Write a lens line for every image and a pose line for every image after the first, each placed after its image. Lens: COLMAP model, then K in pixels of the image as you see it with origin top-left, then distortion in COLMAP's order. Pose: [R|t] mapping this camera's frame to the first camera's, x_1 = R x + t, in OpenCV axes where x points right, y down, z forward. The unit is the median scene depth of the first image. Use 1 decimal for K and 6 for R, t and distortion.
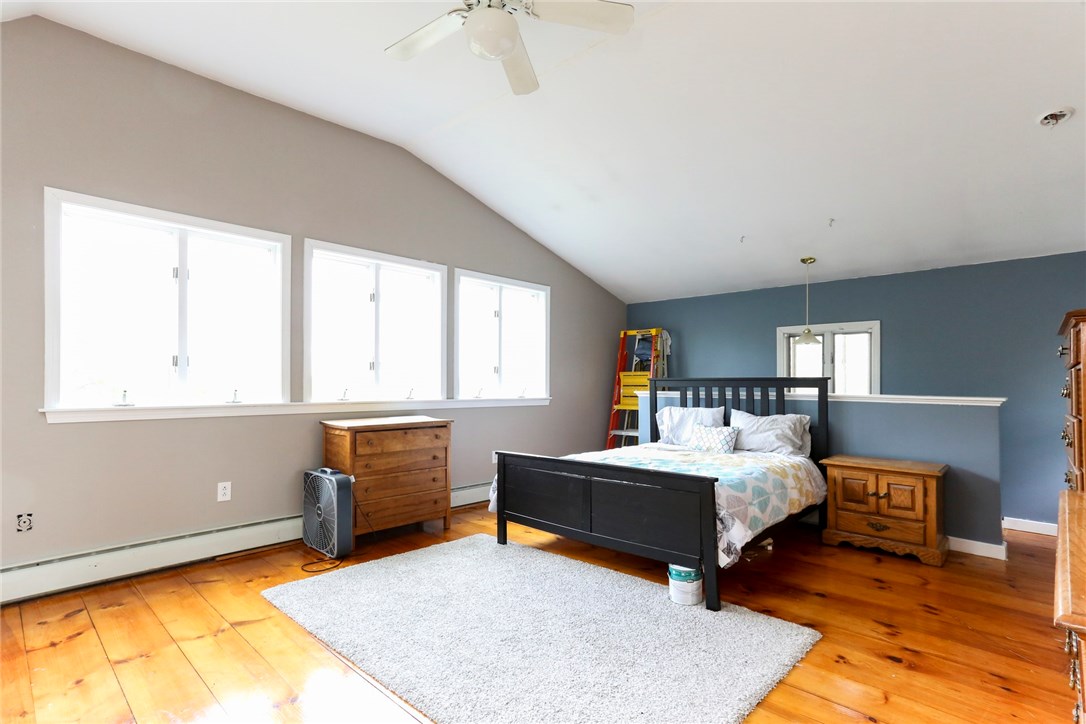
lens RADIAL K [[534.6, 0, 537.7], [0, 534.6, 381.2], [0, 0, 1]] dist [-0.034055, 0.030094]
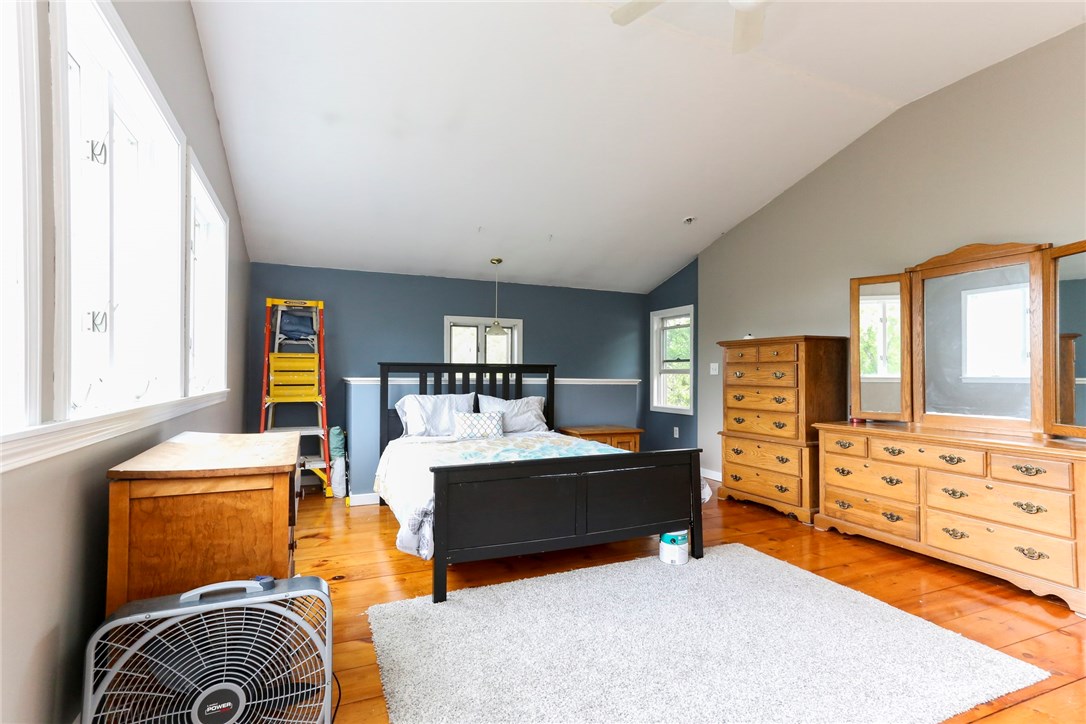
lens RADIAL K [[526.4, 0, 548.2], [0, 526.4, 363.3], [0, 0, 1]] dist [-0.031945, 0.035490]
pose [[0.375881, 0.014520, 0.926554, -0.518630], [-0.010111, 0.999882, -0.011567, 0.003346], [-0.926613, -0.005020, 0.375984, 0.496825]]
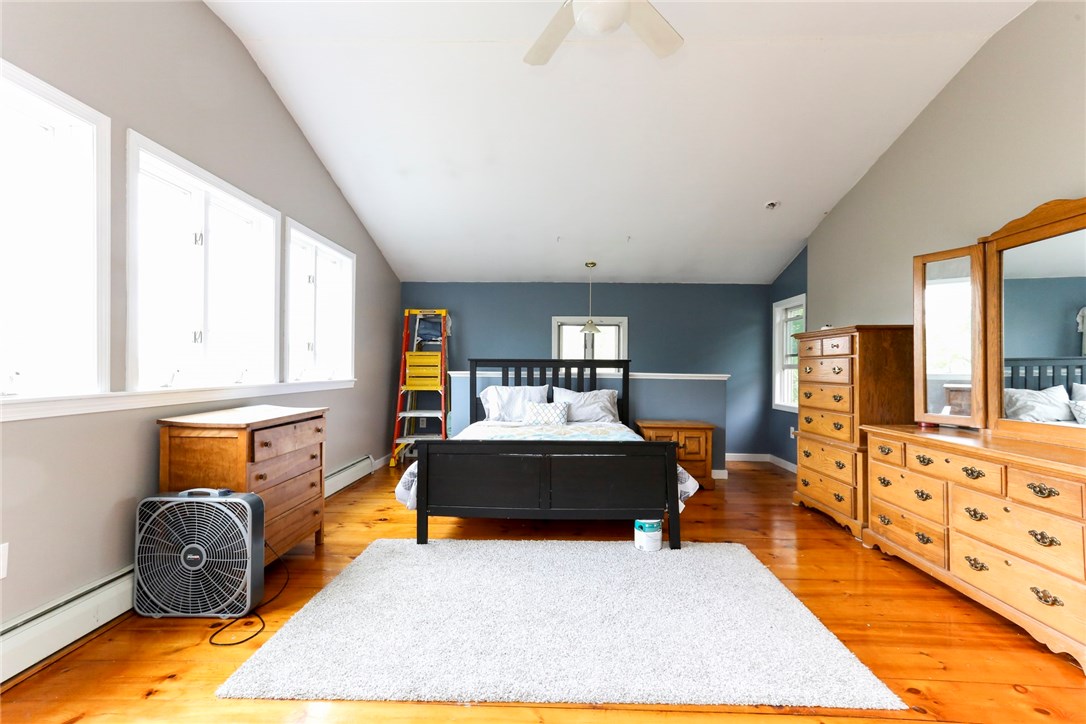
lens RADIAL K [[526.4, 0, 548.2], [0, 526.4, 363.3], [0, 0, 1]] dist [-0.031945, 0.035490]
pose [[0.738594, 0.005688, 0.674127, -0.404514], [-0.008181, 0.999966, 0.000526, 0.001732], [-0.674101, -0.005903, 0.738615, 0.173230]]
